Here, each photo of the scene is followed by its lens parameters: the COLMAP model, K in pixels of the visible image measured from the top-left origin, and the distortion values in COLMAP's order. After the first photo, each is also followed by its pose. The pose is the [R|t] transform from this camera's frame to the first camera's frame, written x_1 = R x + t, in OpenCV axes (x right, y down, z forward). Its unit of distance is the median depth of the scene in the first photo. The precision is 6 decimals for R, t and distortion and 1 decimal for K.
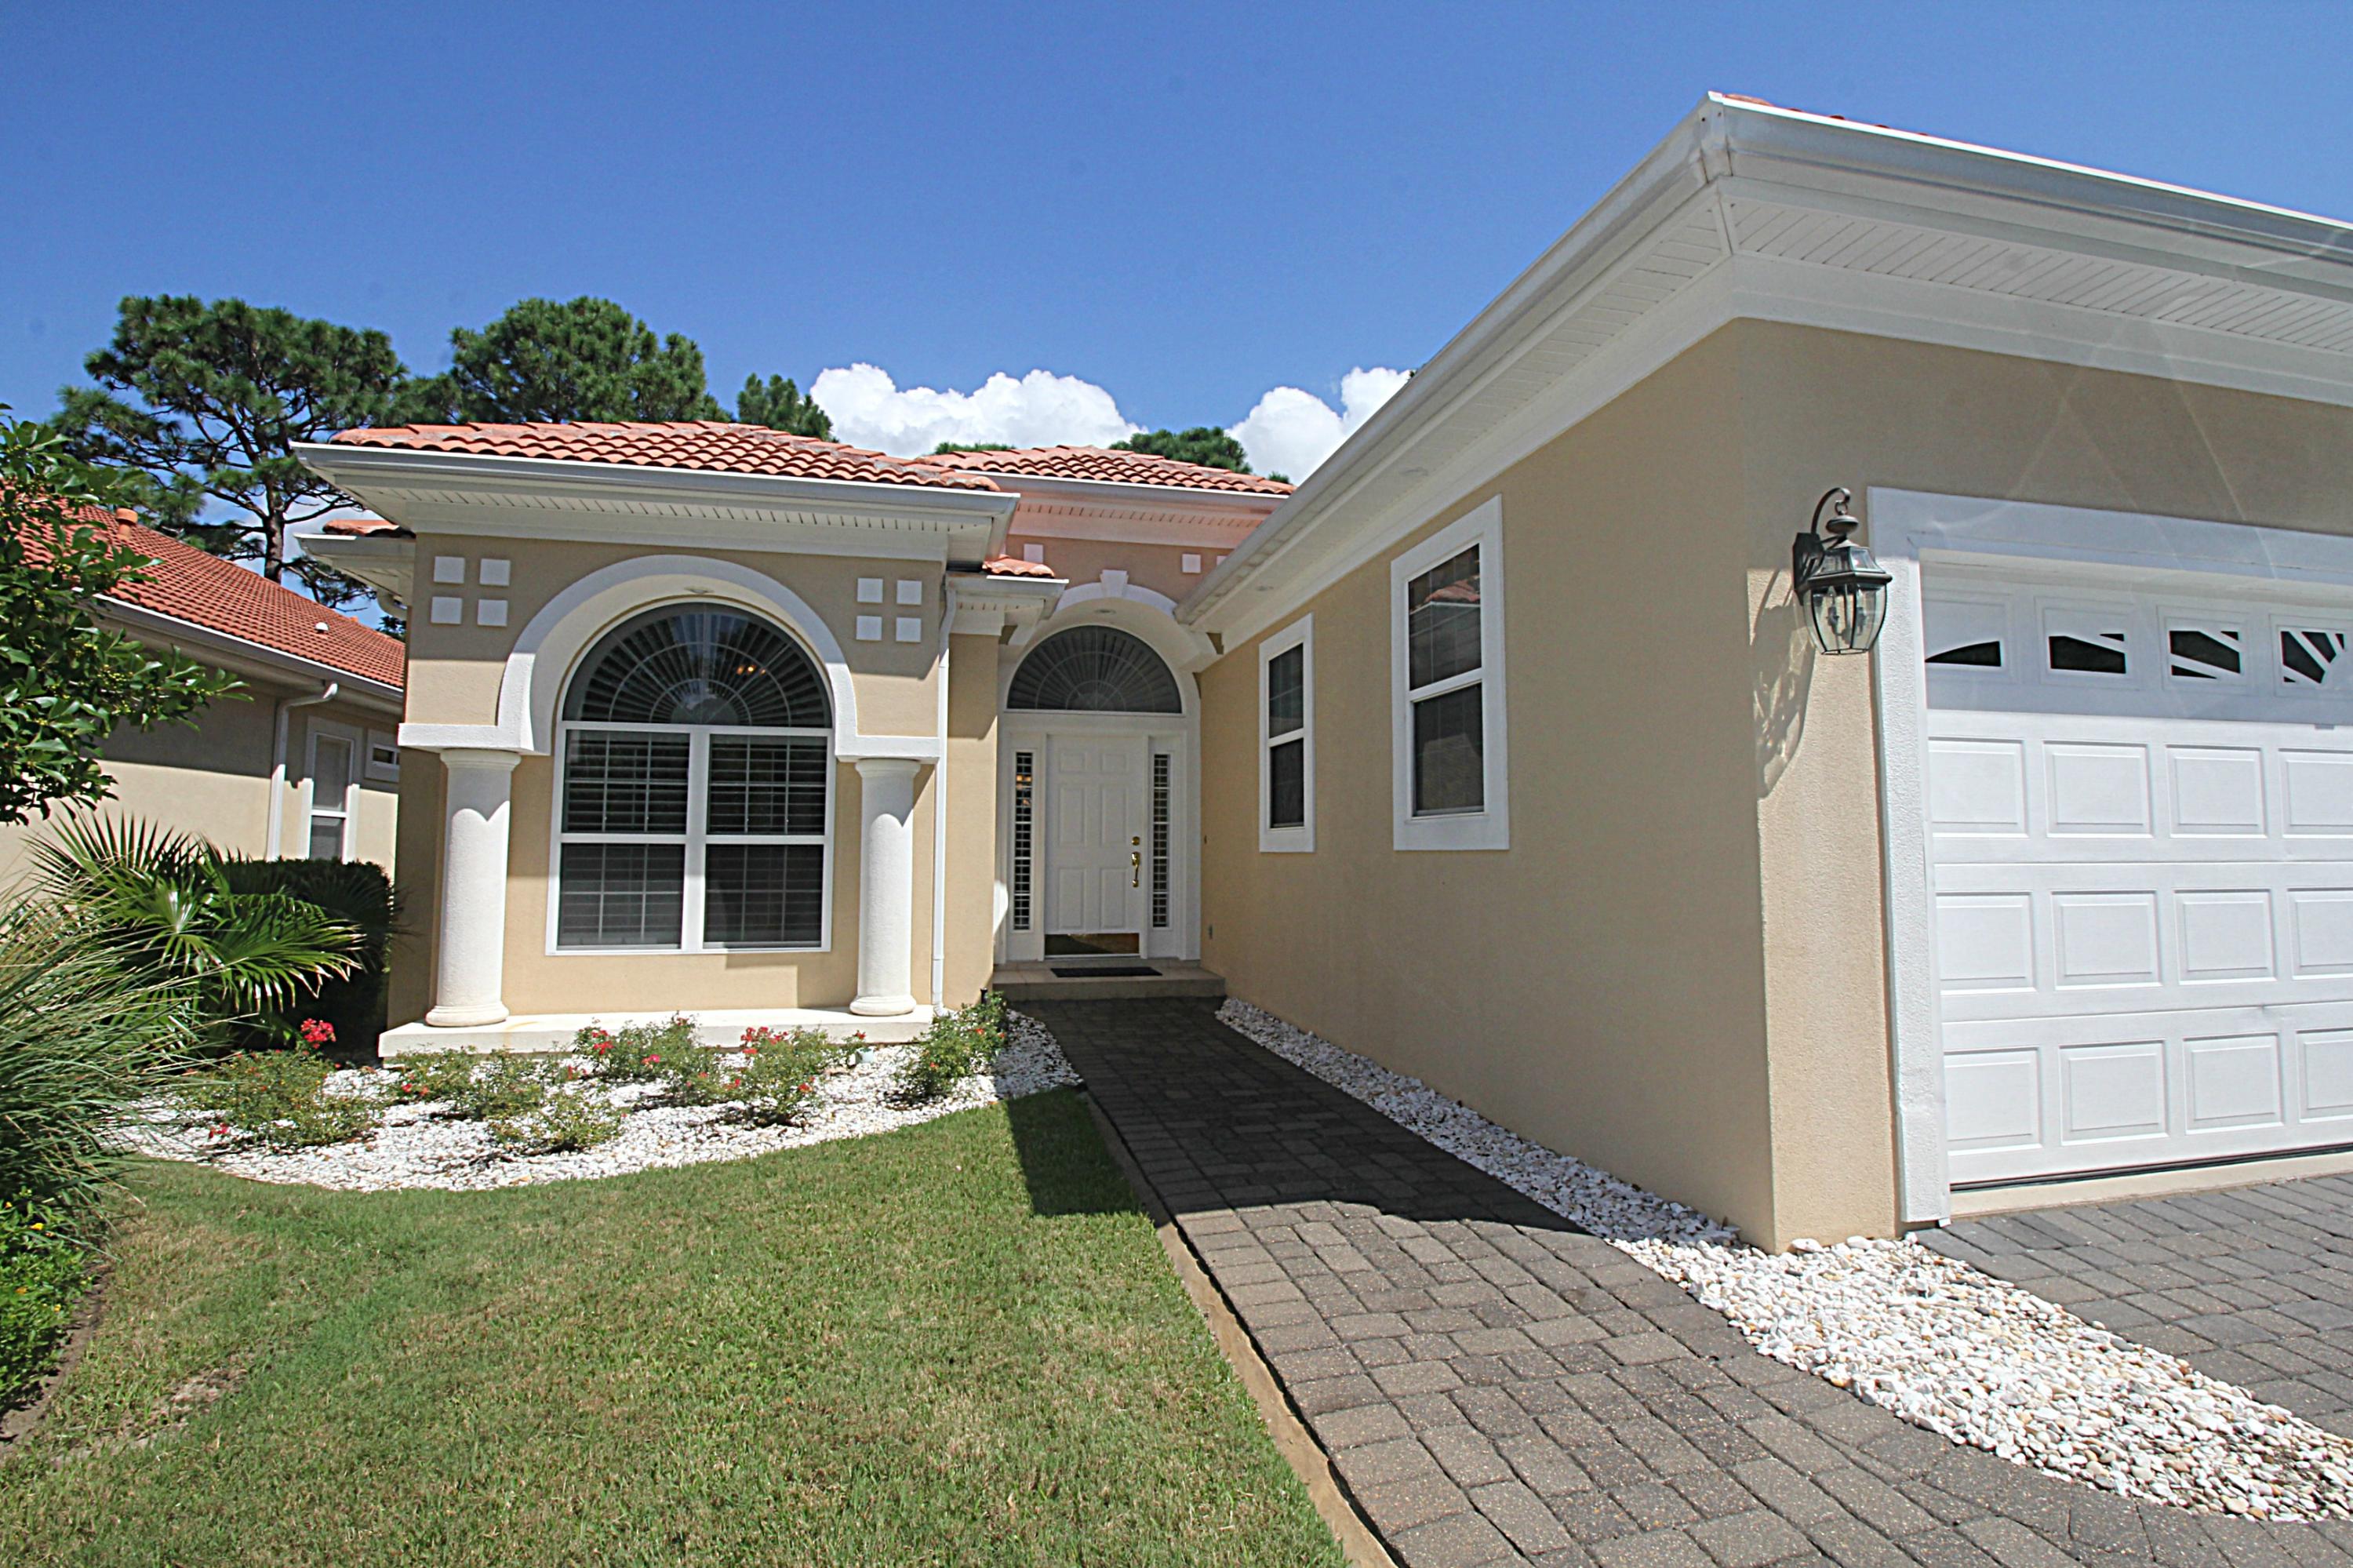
lens RADIAL K [[1084.9, 0, 1181.6], [0, 1084.9, 786.2], [0, 0, 1]] dist [-0.005039, -0.010228]
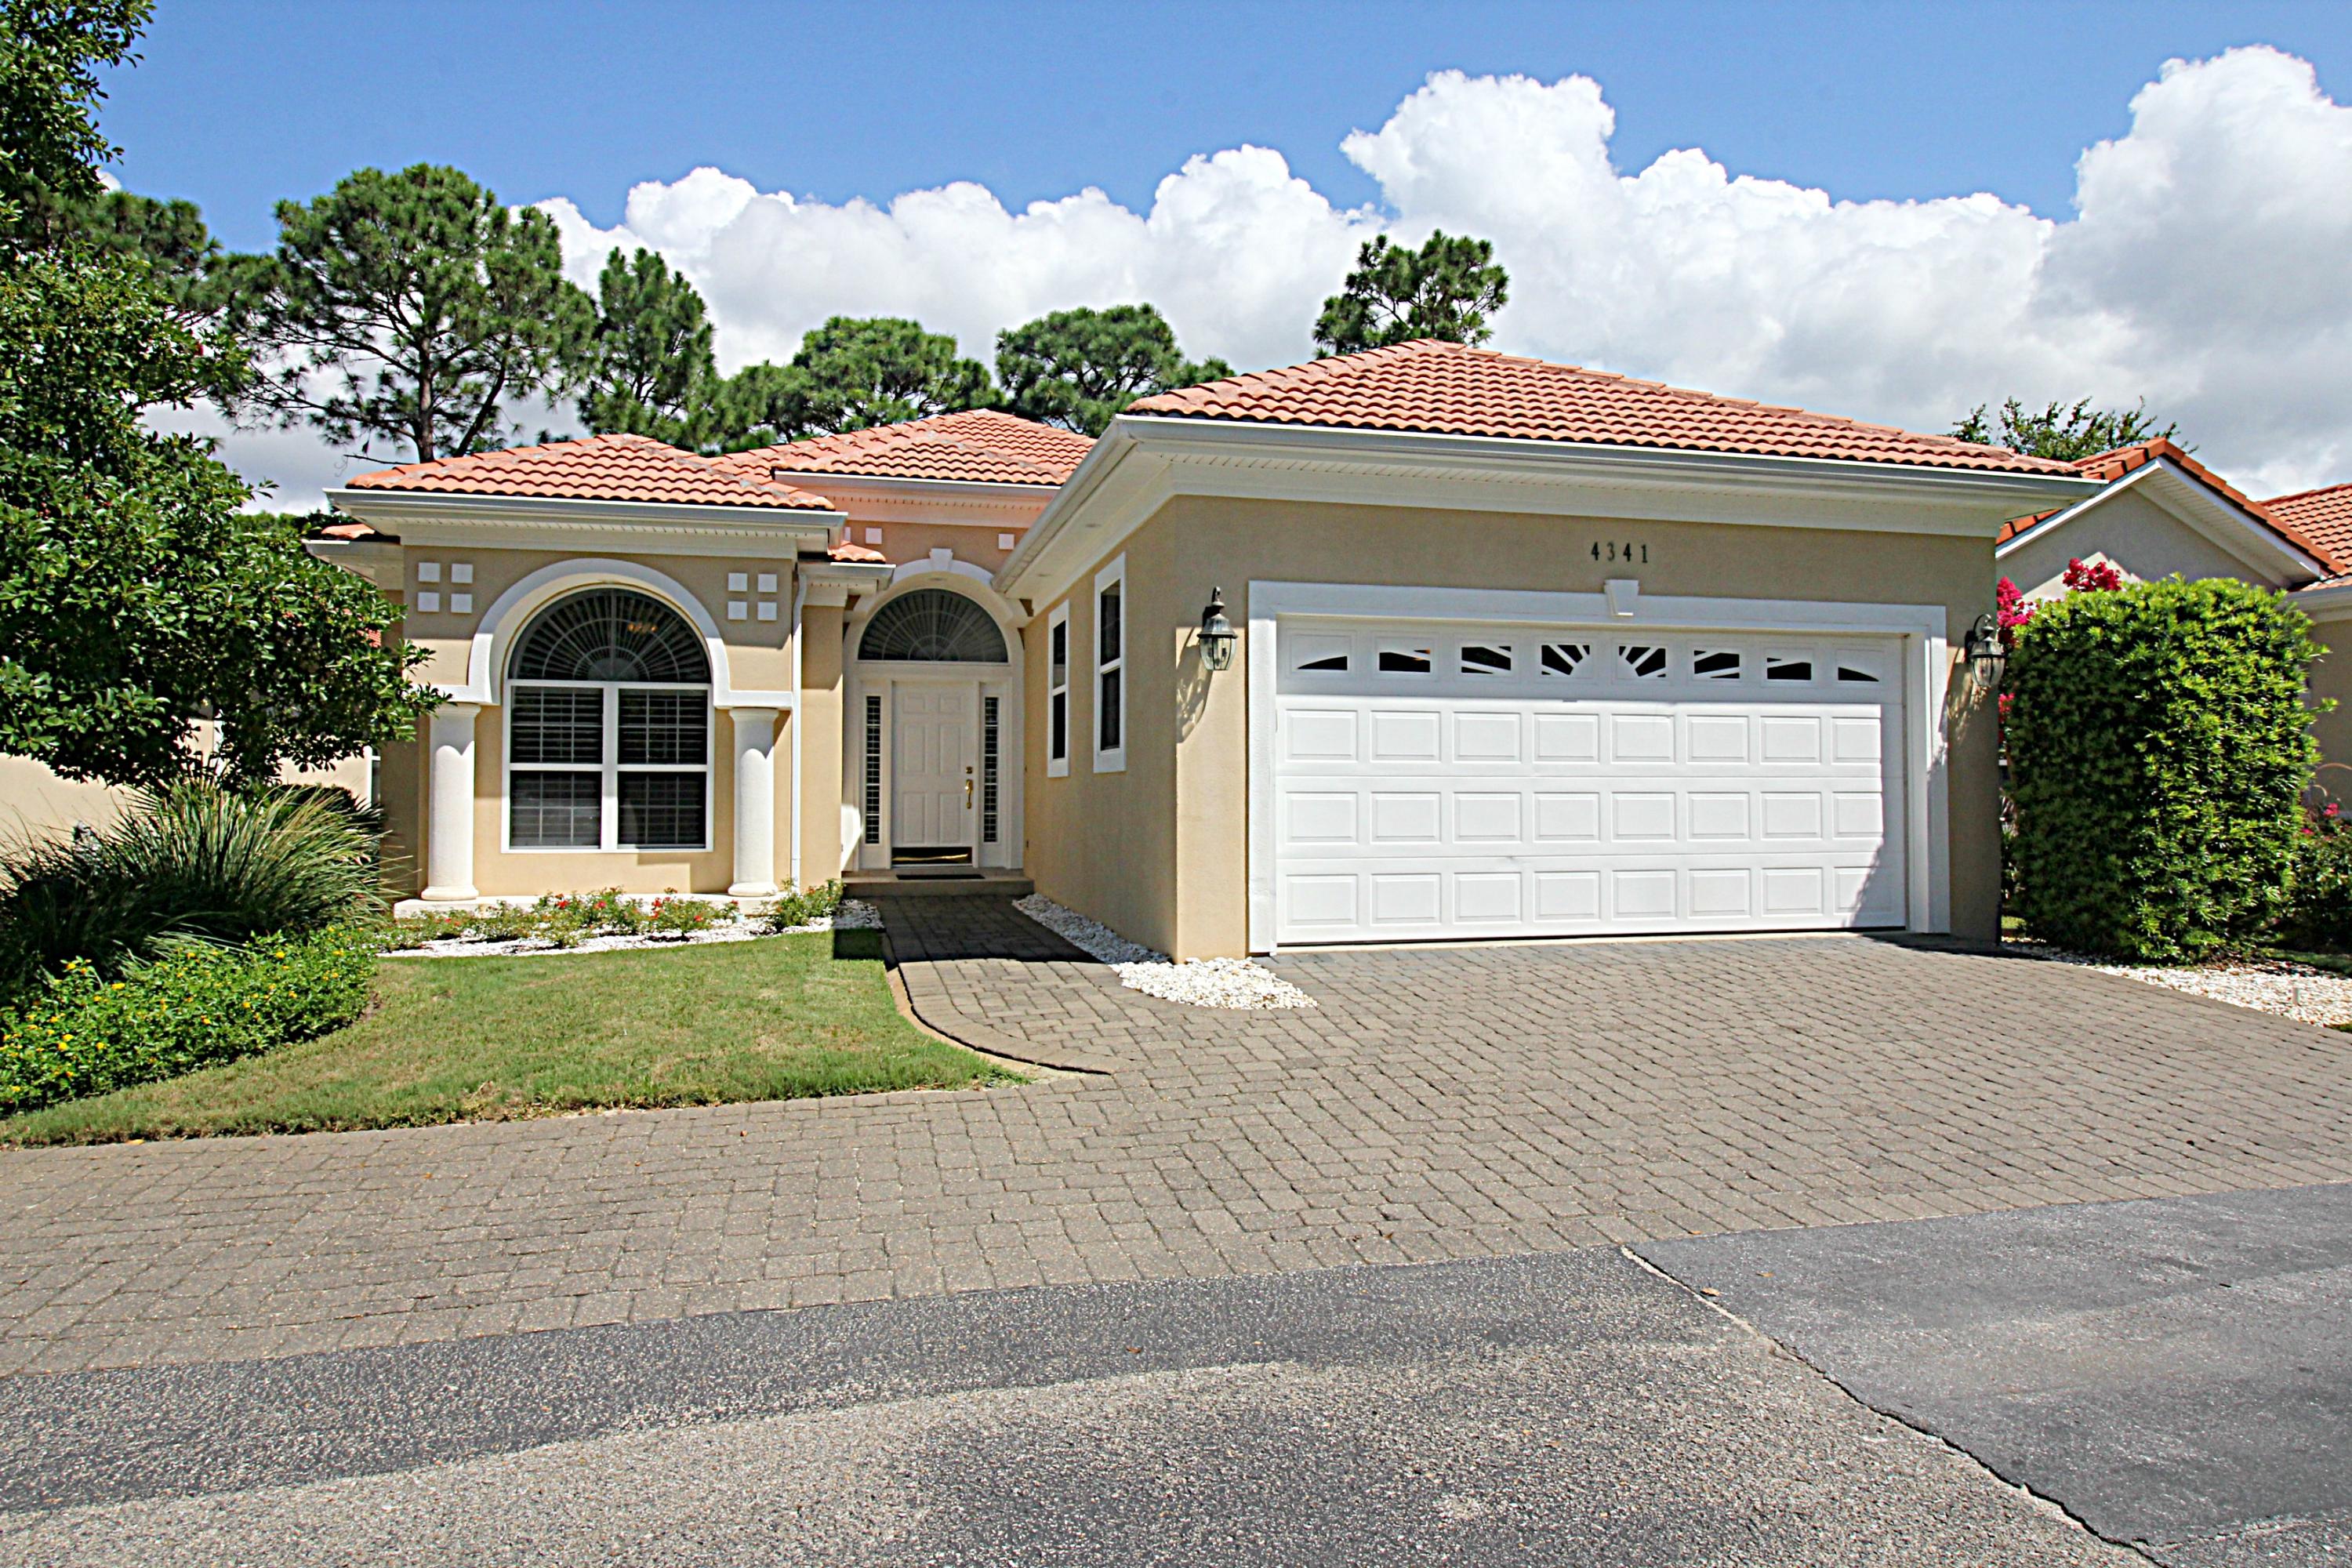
lens RADIAL K [[1416.1, 0, 1180.3], [0, 1416.1, 762.0], [0, 0, 1]] dist [-0.001975, 0.011348]
pose [[0.999982, -0.001709, 0.005680, 0.230306], [0.001477, 0.999173, 0.040627, -0.026752], [-0.005745, -0.040618, 0.999158, -0.705108]]
